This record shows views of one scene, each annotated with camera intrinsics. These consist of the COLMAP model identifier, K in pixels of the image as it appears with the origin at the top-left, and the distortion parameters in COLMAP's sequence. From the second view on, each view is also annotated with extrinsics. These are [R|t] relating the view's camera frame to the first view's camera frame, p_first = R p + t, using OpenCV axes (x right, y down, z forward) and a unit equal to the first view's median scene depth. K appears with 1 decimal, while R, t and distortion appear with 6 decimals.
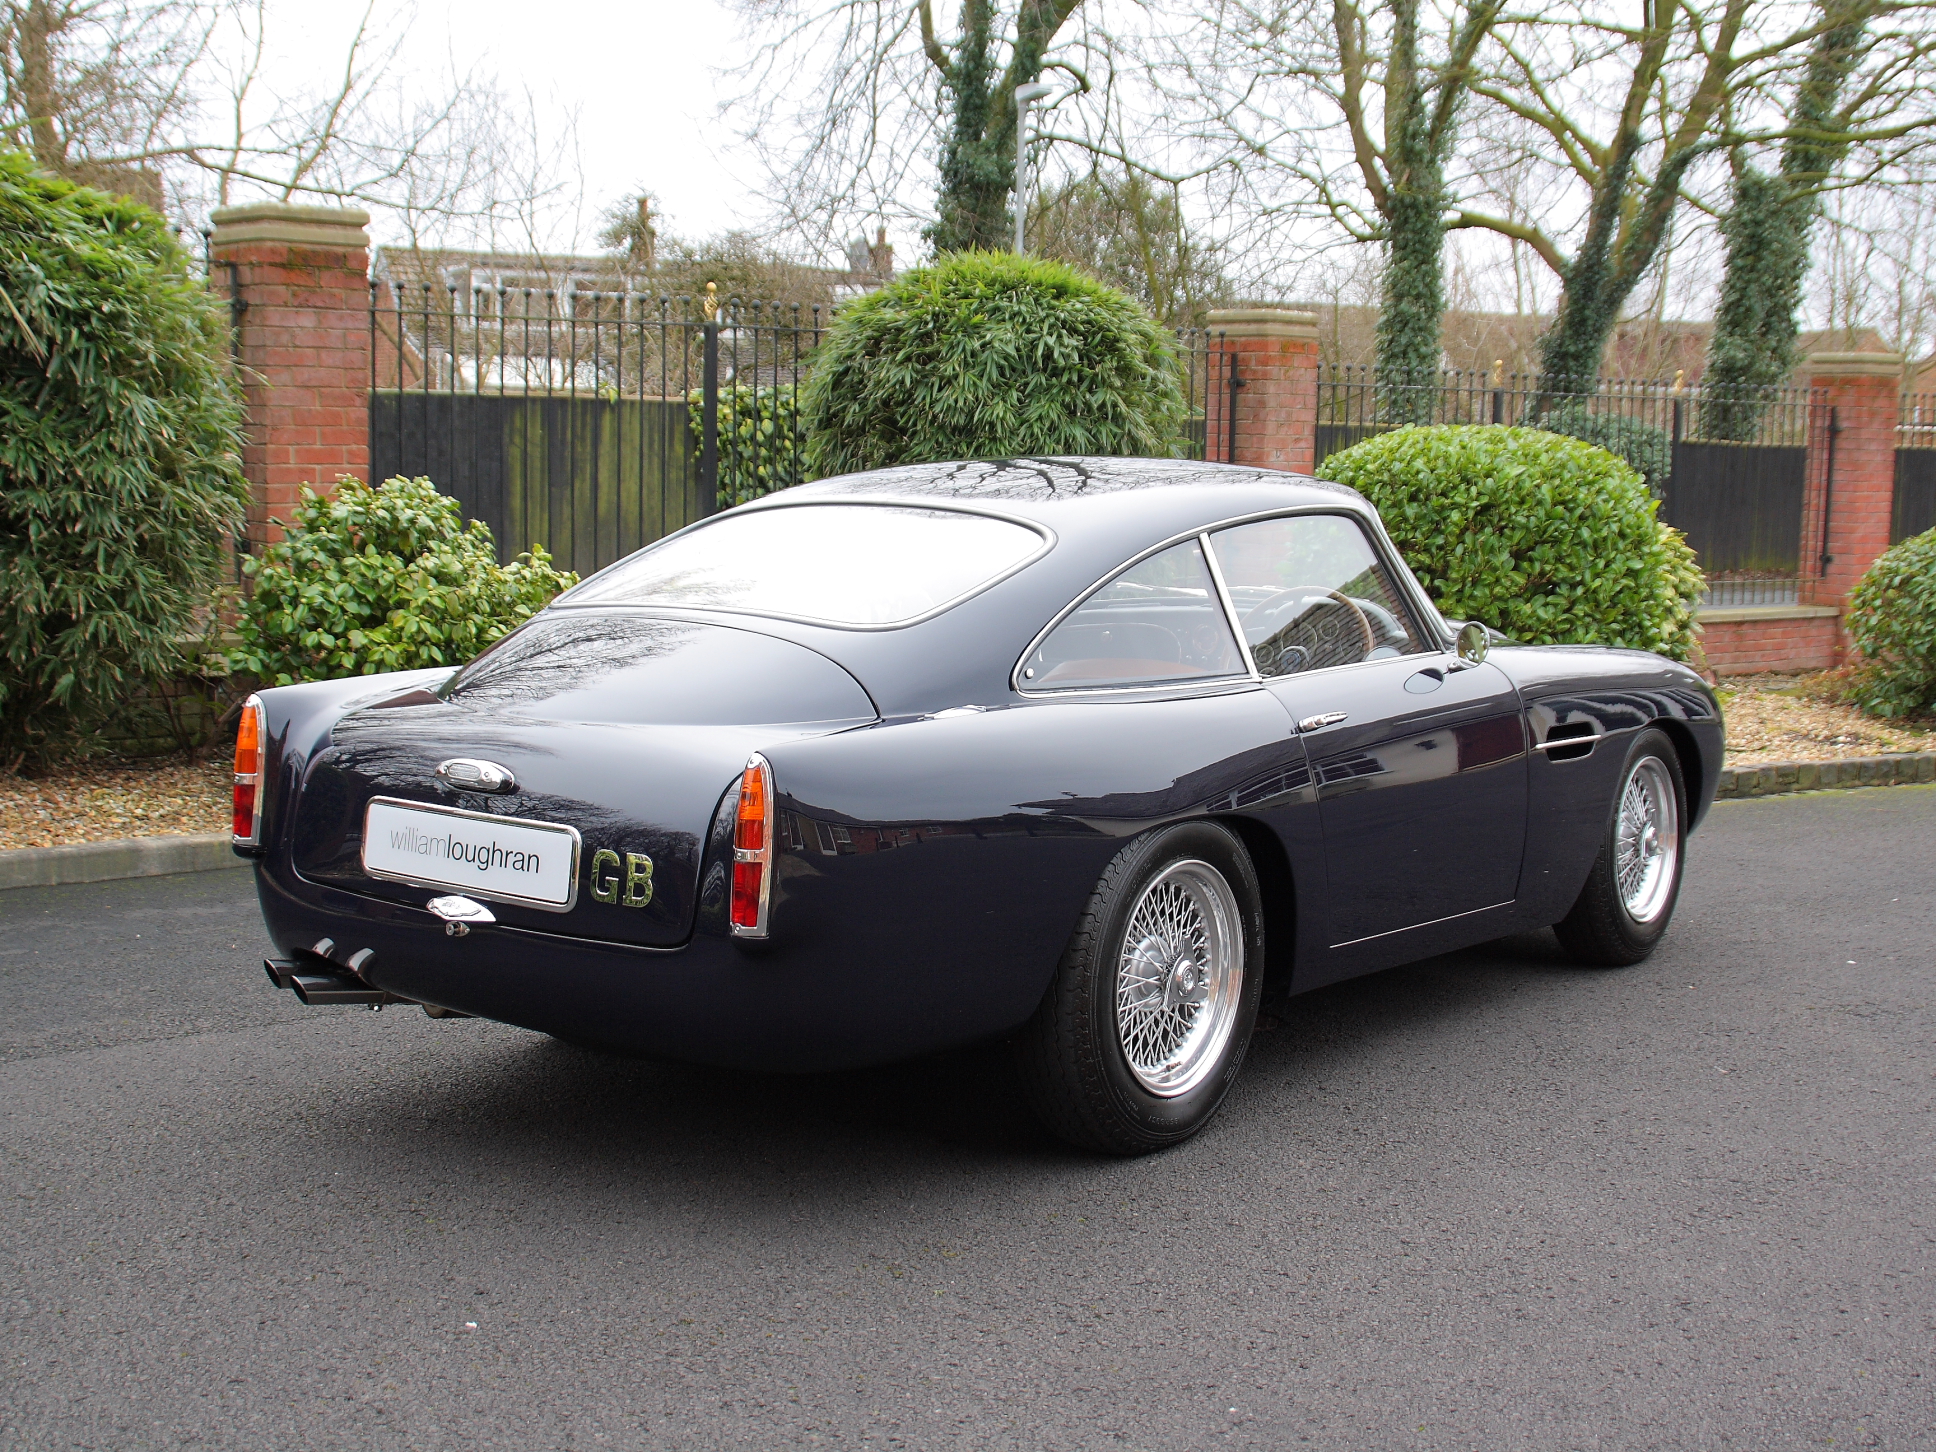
lens RADIAL K [[2264.9, 0, 967.1], [0, 2264.9, 730.3], [0, 0, 1]] dist [-0.024280, 0.000000]
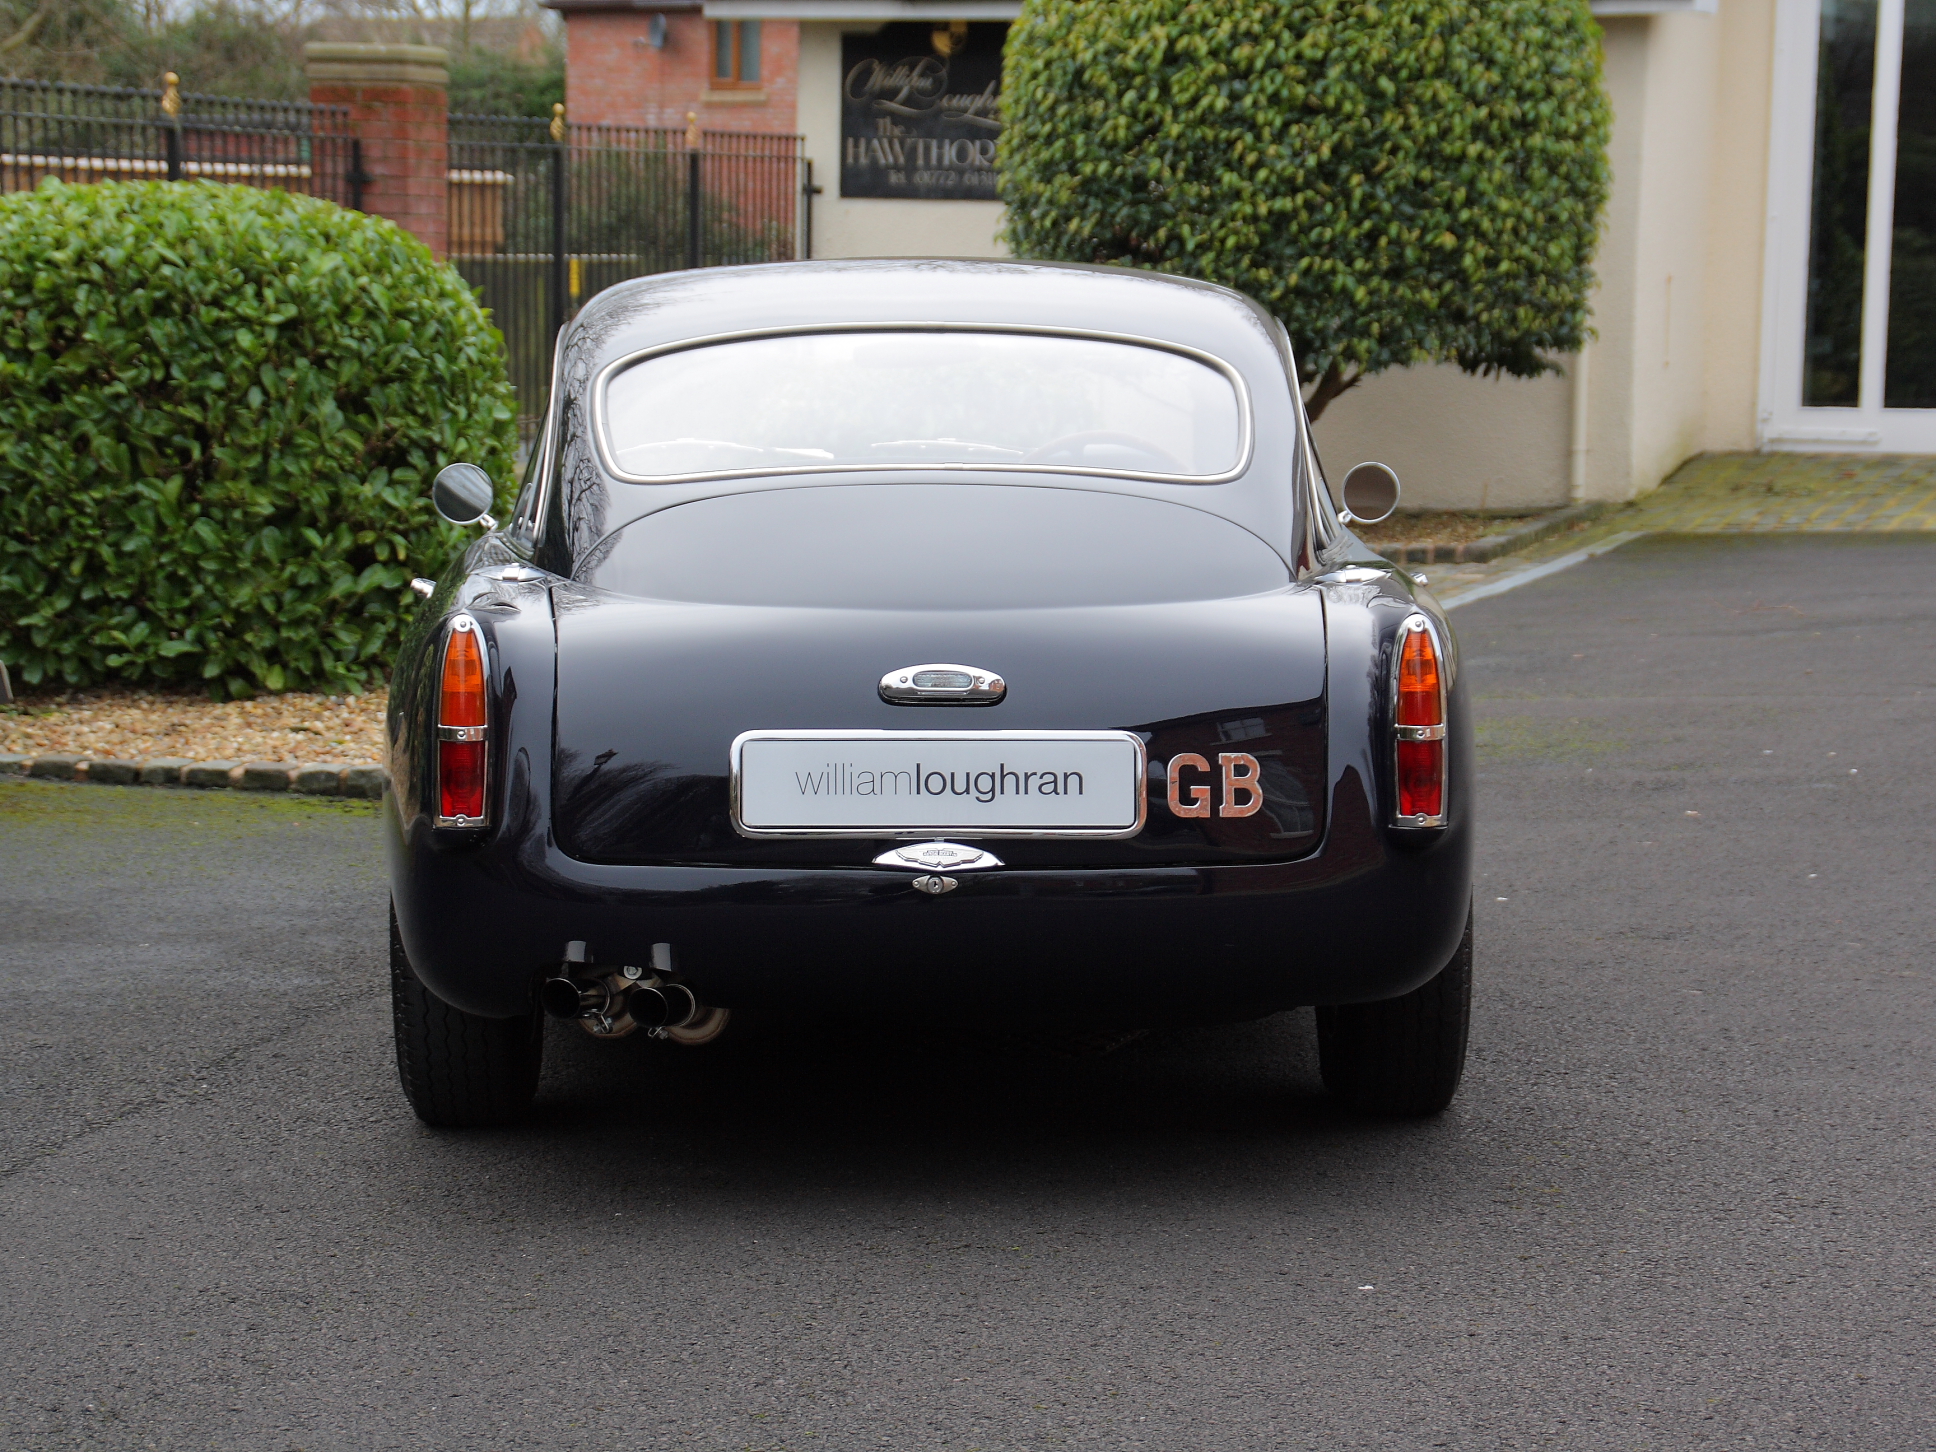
lens RADIAL K [[4705.5, 0, 952.0], [0, 4705.5, 722.4], [0, 0, 1]] dist [0.289280, 0.000000]
pose [[0.798328, -0.071021, 0.598020, -0.384134], [0.079482, 0.996761, 0.012272, 0.004267], [-0.596955, 0.037735, 0.801387, -0.097262]]
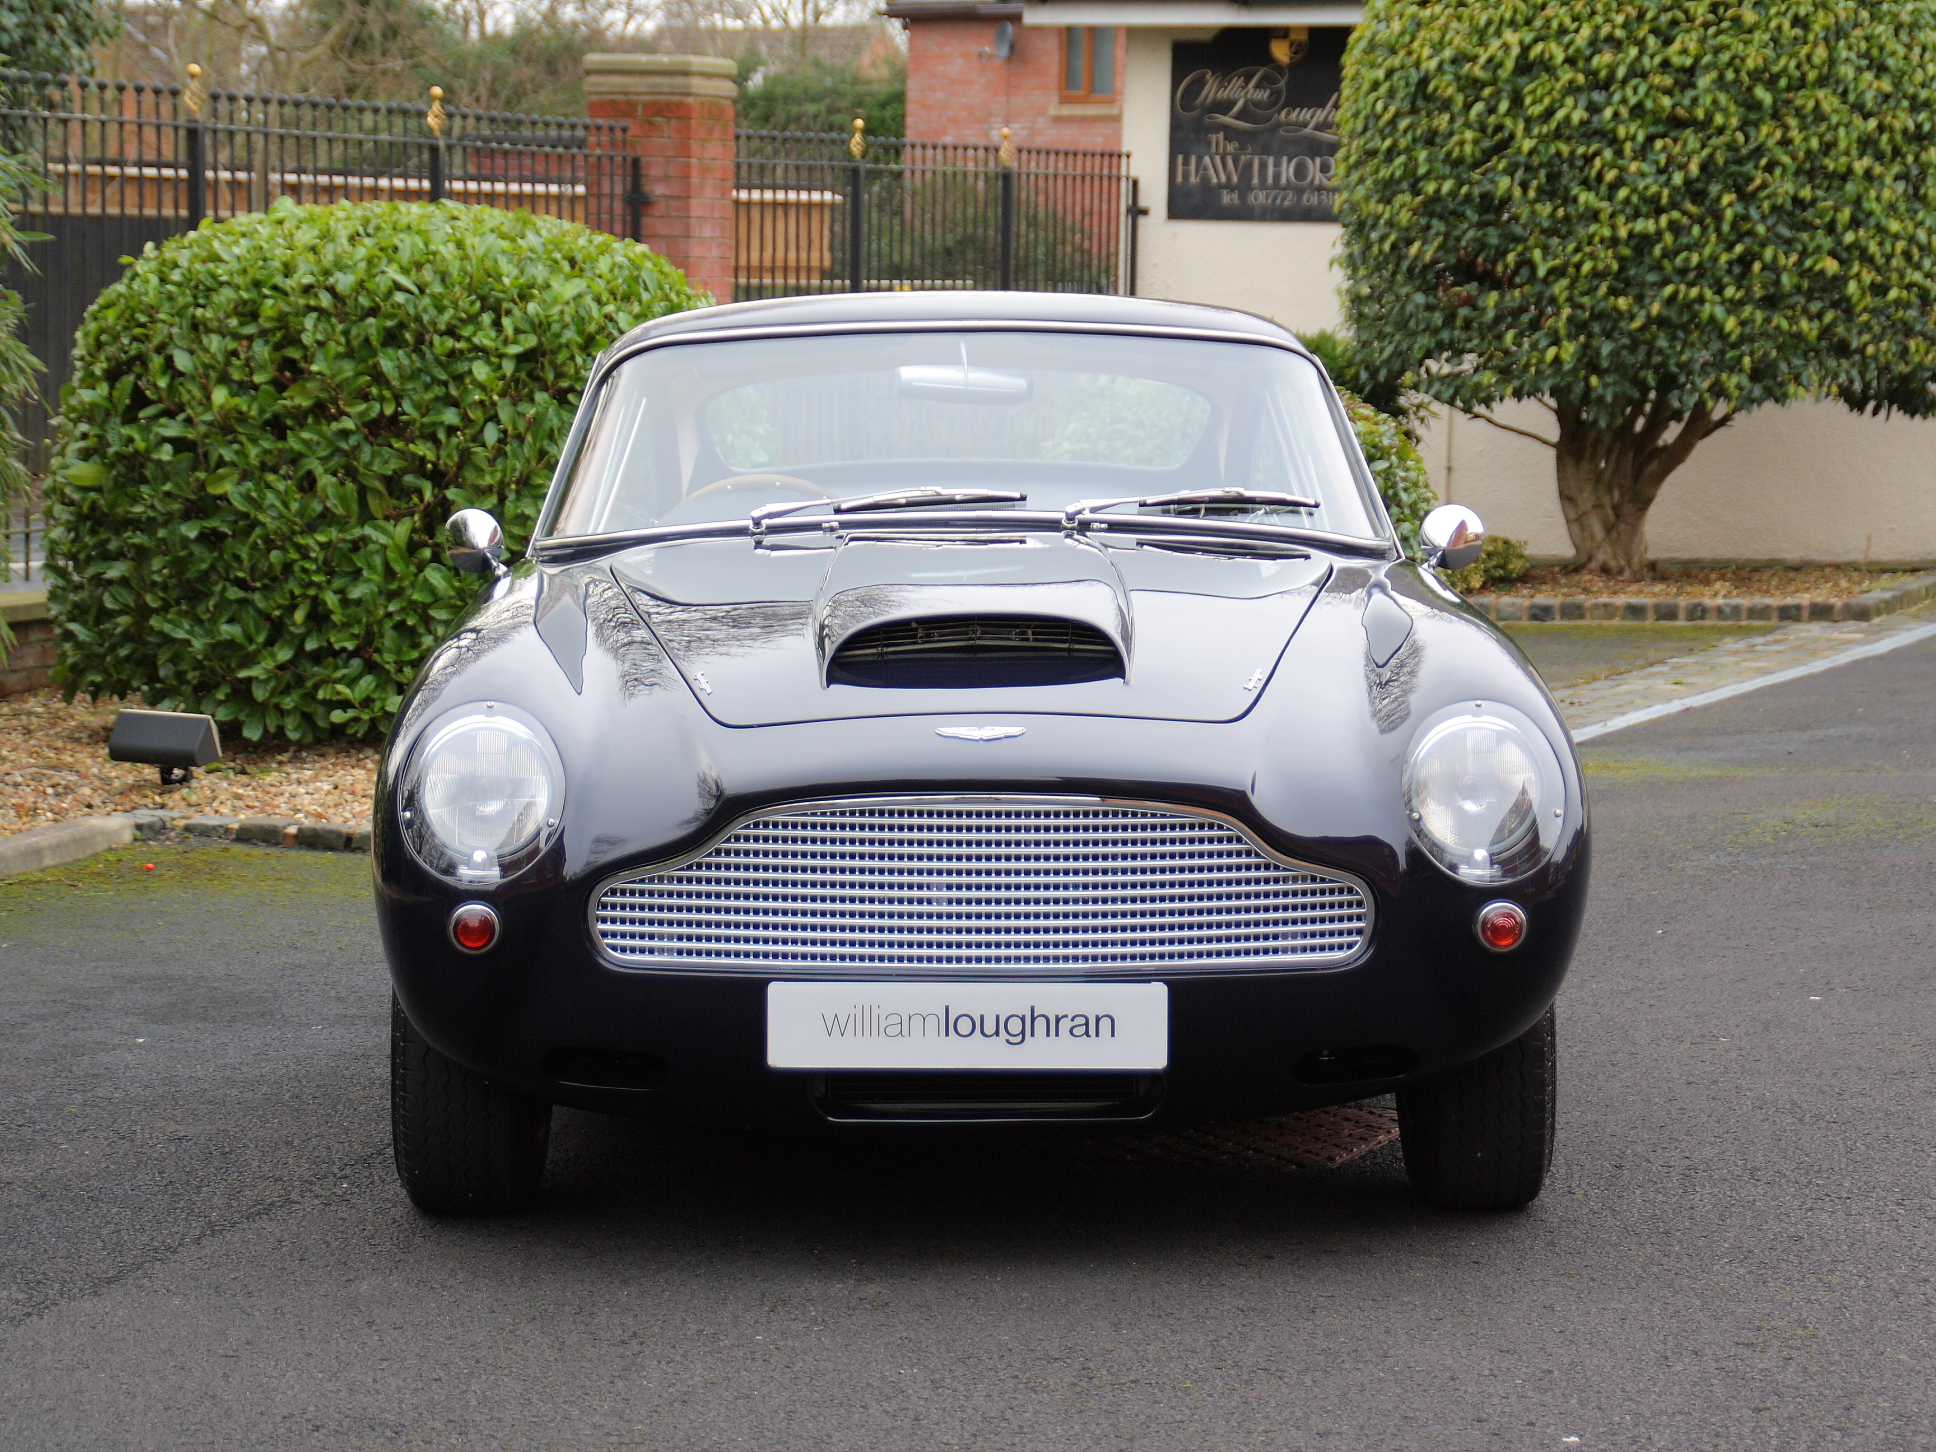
lens RADIAL K [[5082.2, 0, 985.8], [0, 5082.2, 726.6], [0, 0, 1]] dist [0.363646, 0.000000]
pose [[0.836377, -0.056090, 0.545278, -0.361664], [0.069503, 0.997574, -0.003992, 0.004375], [-0.543731, 0.041237, 0.838246, -0.099760]]
